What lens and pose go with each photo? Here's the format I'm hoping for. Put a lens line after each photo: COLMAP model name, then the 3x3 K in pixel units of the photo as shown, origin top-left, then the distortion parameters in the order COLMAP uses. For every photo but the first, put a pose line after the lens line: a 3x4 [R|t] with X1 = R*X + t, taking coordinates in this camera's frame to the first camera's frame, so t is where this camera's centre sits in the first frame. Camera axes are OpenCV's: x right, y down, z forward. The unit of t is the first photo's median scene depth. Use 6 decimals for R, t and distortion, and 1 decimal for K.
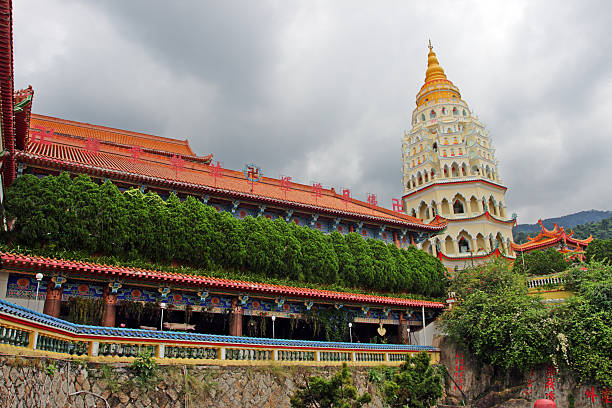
lens RADIAL K [[484.1, 0, 306.3], [0, 484.1, 210.8], [0, 0, 1]] dist [-0.101282, 0.069527]
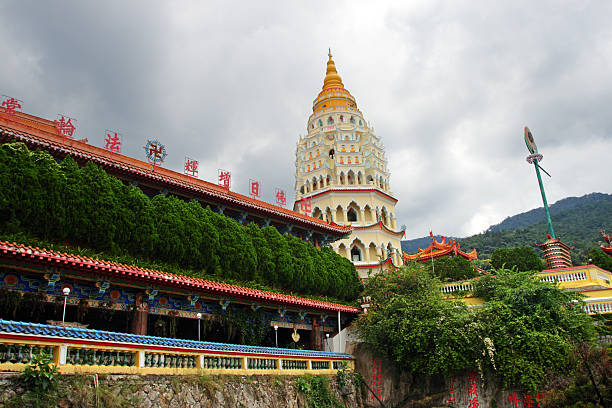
lens RADIAL K [[484.1, 0, 306.3], [0, 484.1, 210.8], [0, 0, 1]] dist [-0.101282, 0.069527]
pose [[0.958877, 0.070288, 0.274980, -0.096620], [-0.062833, 0.997380, -0.035837, 0.048911], [-0.276779, 0.017085, 0.960782, 0.131190]]
